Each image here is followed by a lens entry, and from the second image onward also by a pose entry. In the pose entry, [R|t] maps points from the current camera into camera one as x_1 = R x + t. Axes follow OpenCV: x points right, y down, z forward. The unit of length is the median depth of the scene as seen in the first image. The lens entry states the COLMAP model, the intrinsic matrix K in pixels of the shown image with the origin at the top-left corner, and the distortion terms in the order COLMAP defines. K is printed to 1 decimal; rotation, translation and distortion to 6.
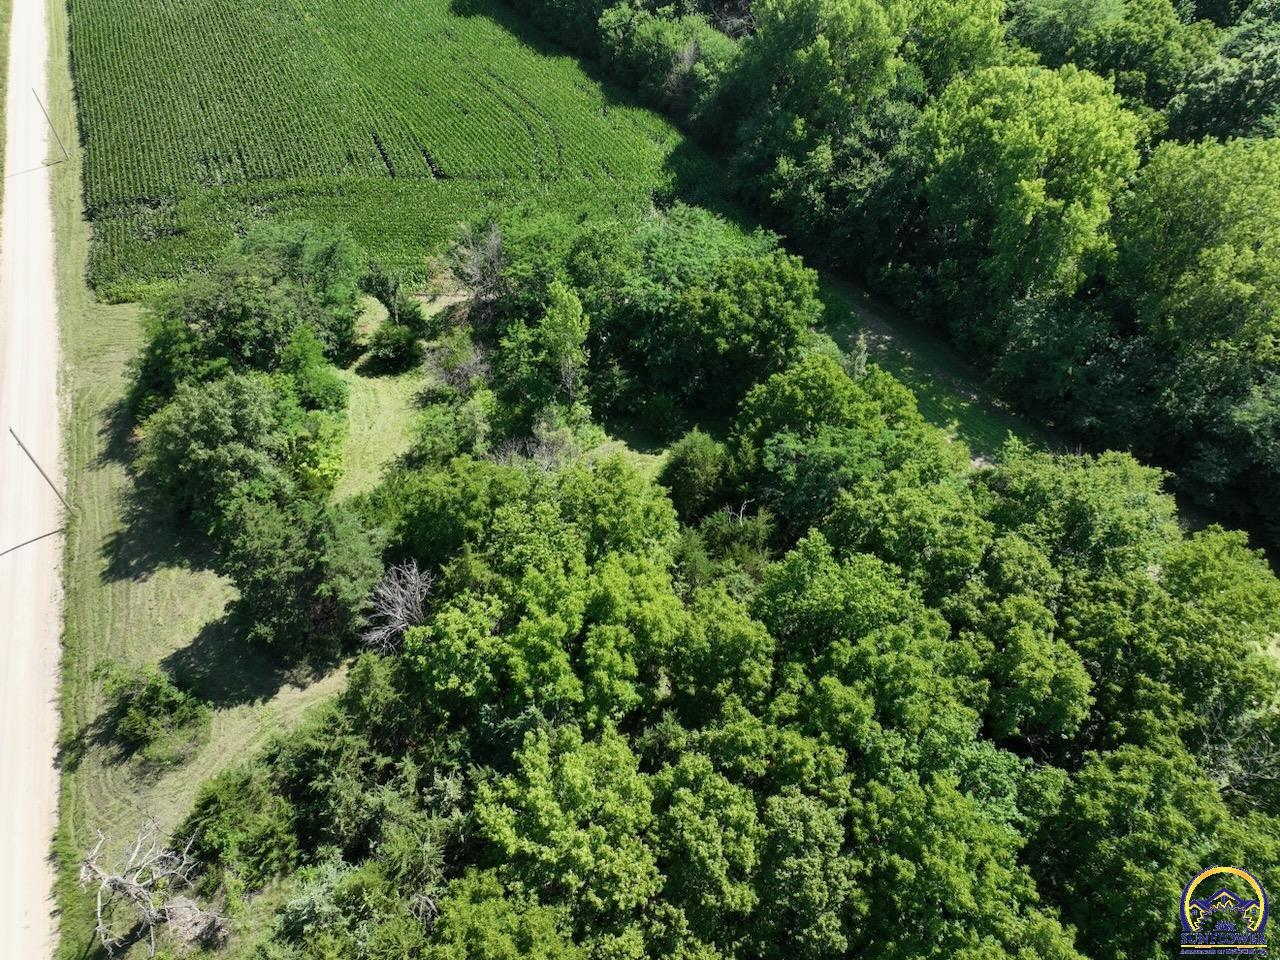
lens RADIAL K [[899.4, 0, 645.3], [0, 899.4, 477.7], [0, 0, 1]] dist [0.000845, 0.018406]
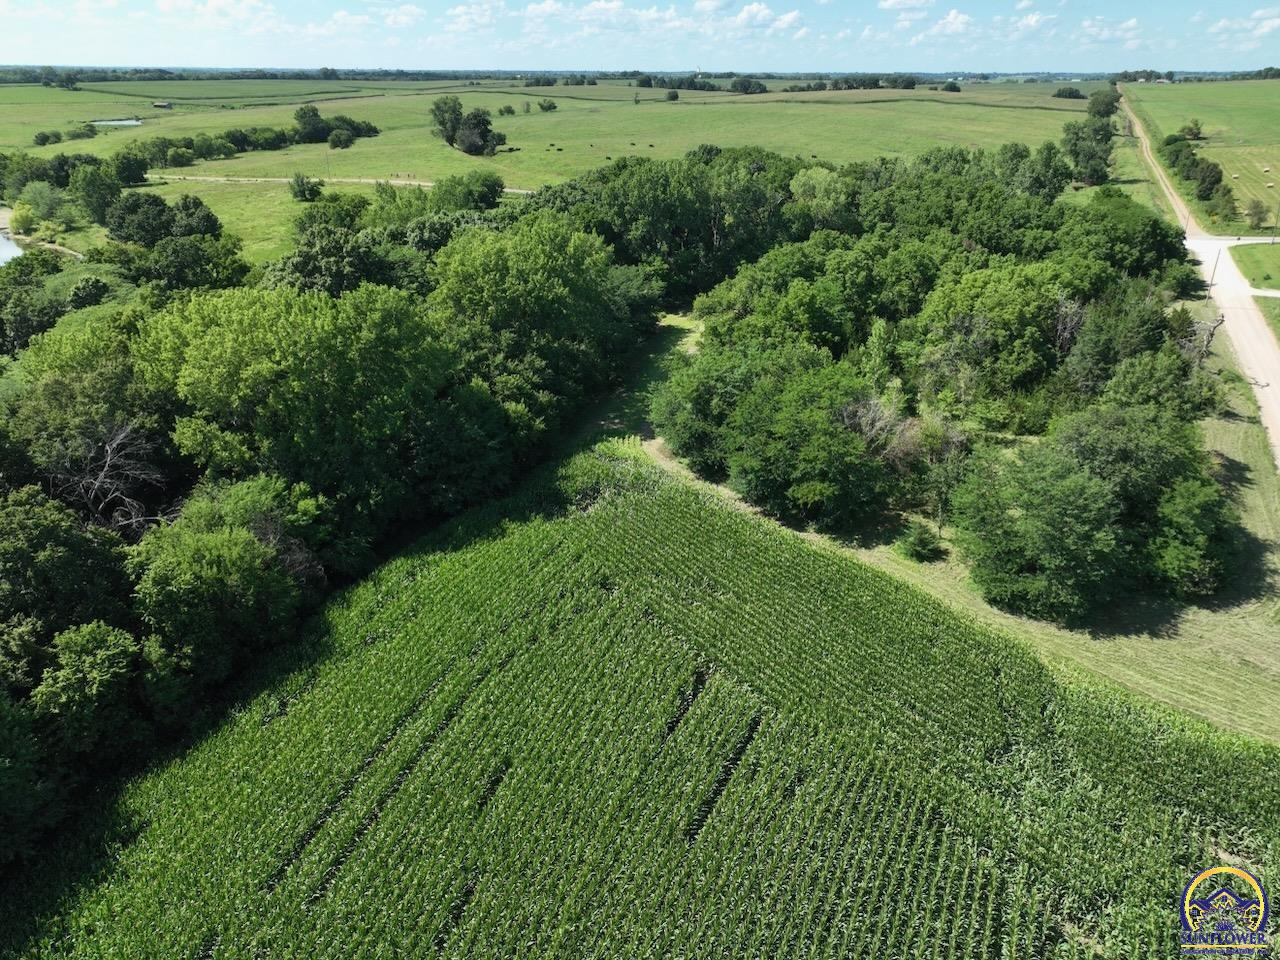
lens RADIAL K [[899.4, 0, 648.3], [0, 899.4, 475.0], [0, 0, 1]] dist [0.000845, 0.018406]
pose [[-0.649936, -0.311933, 0.693023, -0.904599], [0.553544, 0.430523, 0.712909, -1.316516], [-0.520743, 0.846963, -0.107144, 1.530458]]
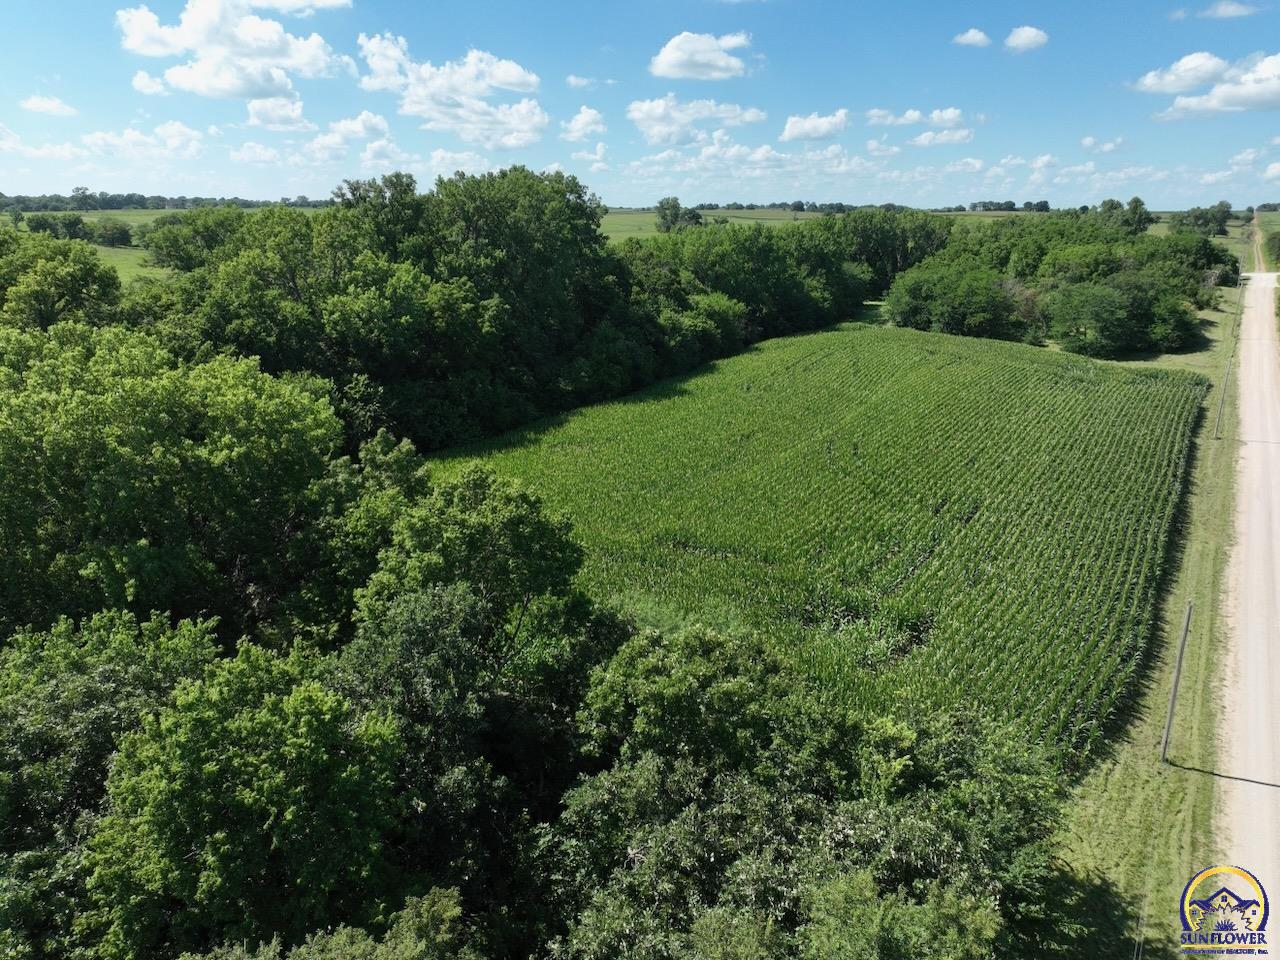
lens RADIAL K [[899.4, 0, 642.5], [0, 899.4, 479.1], [0, 0, 1]] dist [0.000845, 0.018406]
pose [[-0.530341, -0.244997, 0.811613, -1.819563], [0.614040, 0.549074, 0.566985, -2.022857], [-0.584545, 0.799058, -0.140759, 2.526162]]
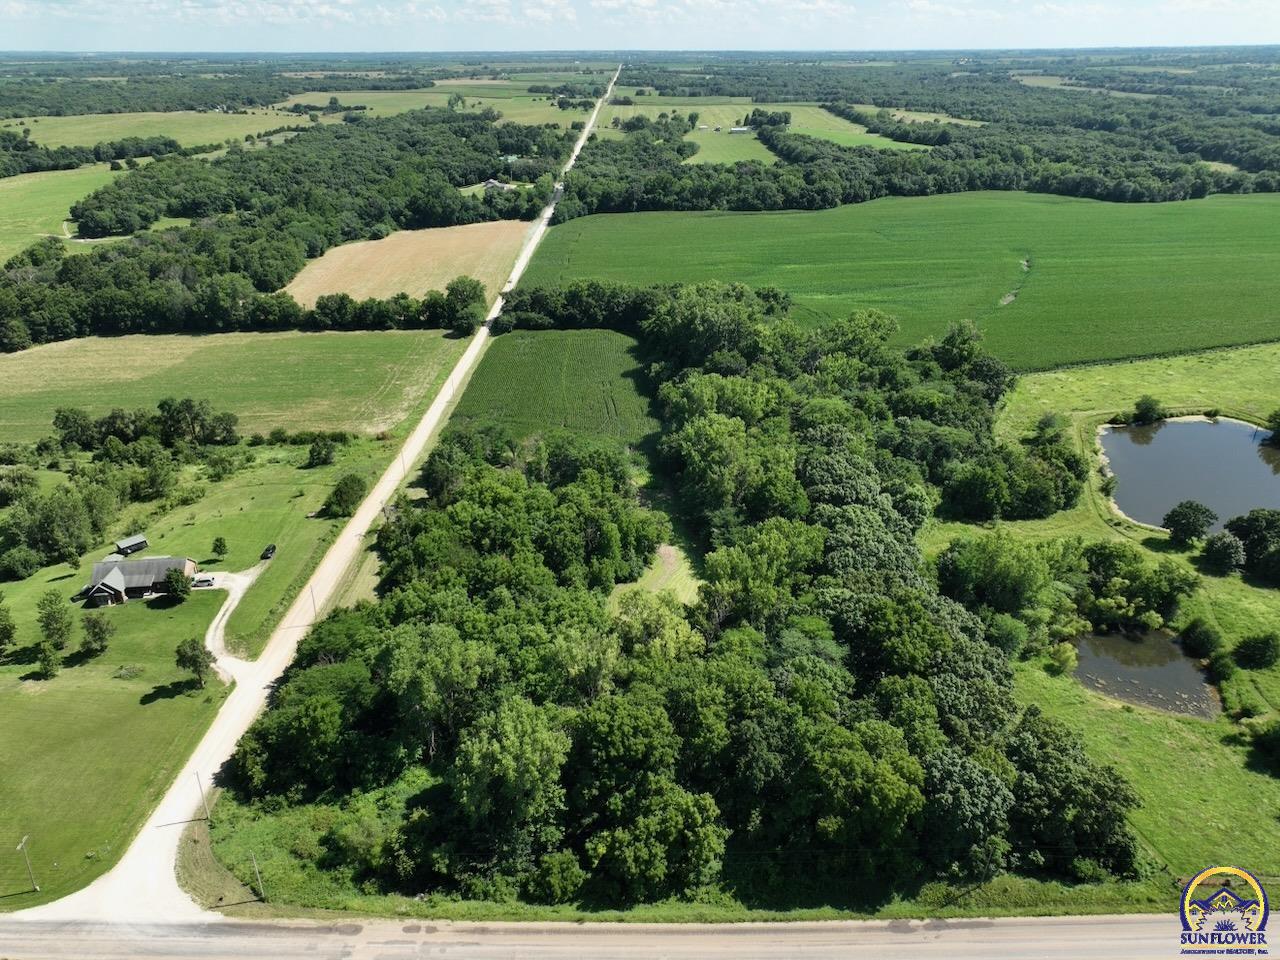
lens RADIAL K [[899.4, 0, 643.0], [0, 899.4, 479.5], [0, 0, 1]] dist [0.000845, 0.018406]
pose [[0.905009, 0.181492, -0.384733, 1.636220], [-0.308396, 0.902872, -0.299522, 0.842404], [0.293004, 0.389720, 0.873079, -1.889913]]
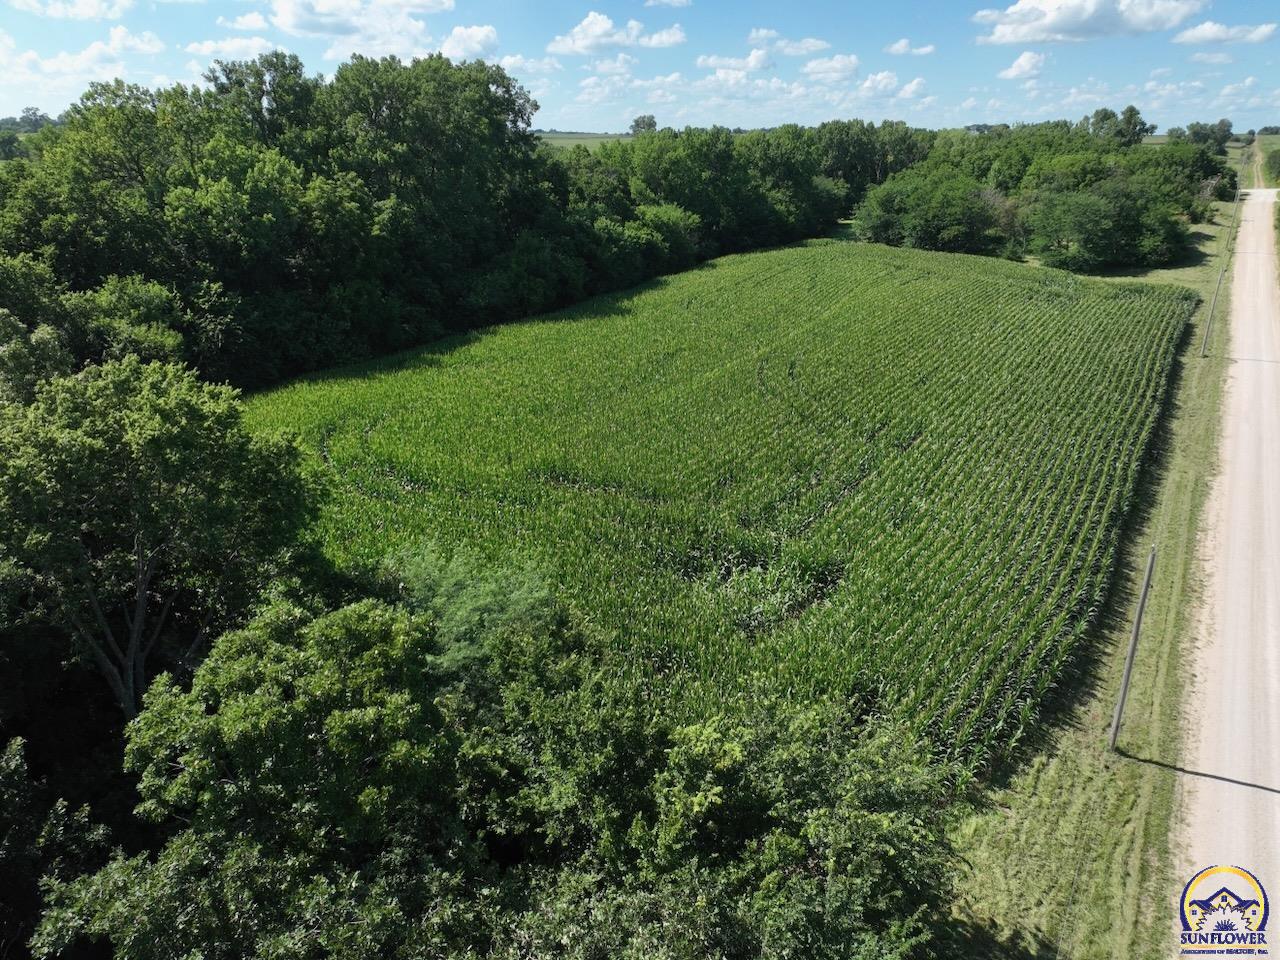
lens RADIAL K [[899.4, 0, 642.8], [0, 899.4, 478.4], [0, 0, 1]] dist [0.000845, 0.018406]
pose [[-0.539578, -0.299460, 0.786879, -1.747733], [0.610590, 0.504309, 0.610617, -1.852499], [-0.579685, 0.809936, -0.089267, 2.449245]]
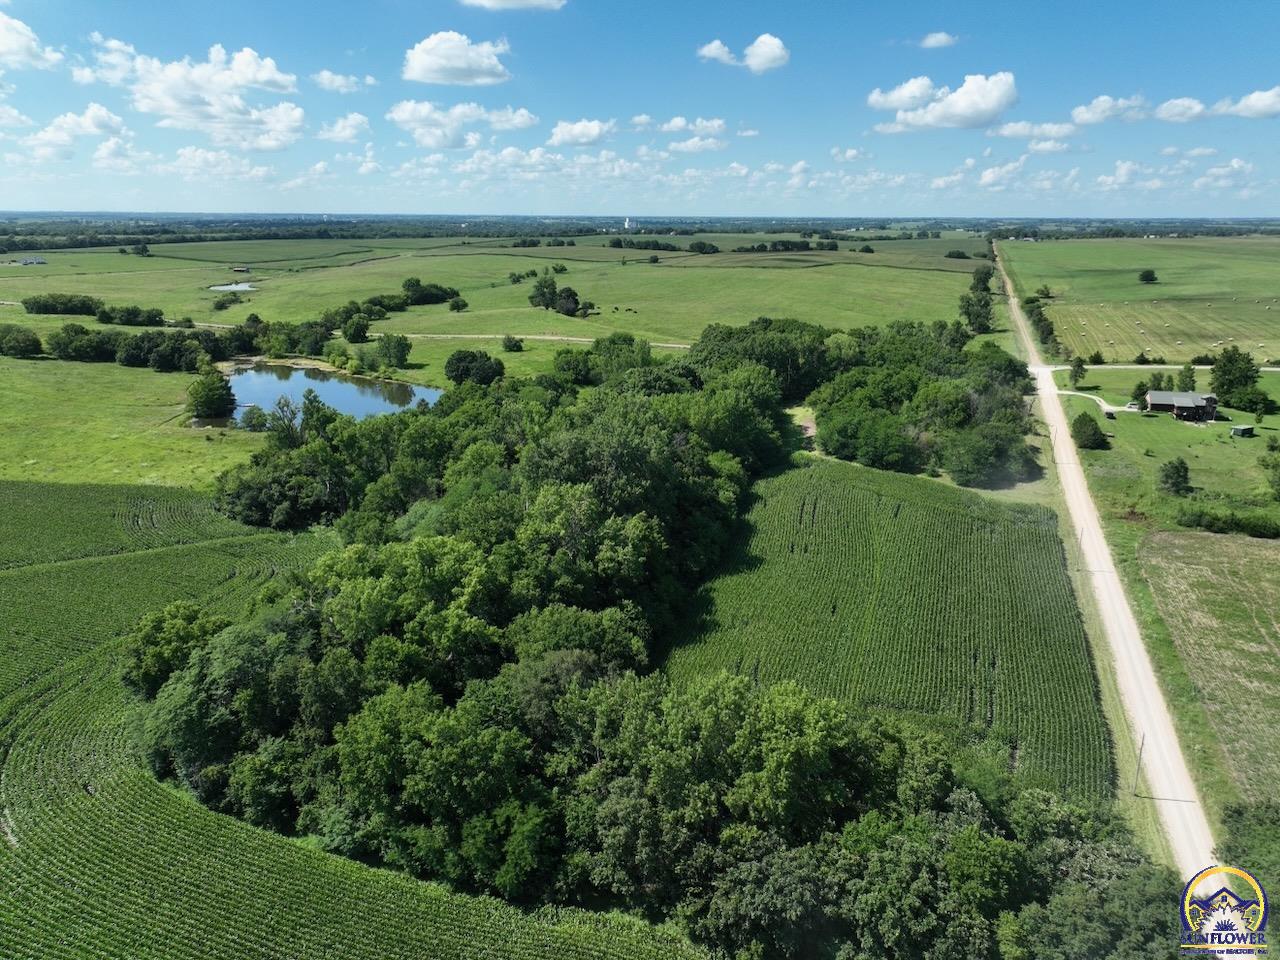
lens RADIAL K [[899.4, 0, 641.6], [0, 899.4, 487.4], [0, 0, 1]] dist [0.000845, 0.018406]
pose [[-0.711415, -0.205252, 0.672131, -1.882515], [0.512502, 0.502883, 0.696025, -3.179214], [-0.480864, 0.839631, -0.252566, 2.749523]]
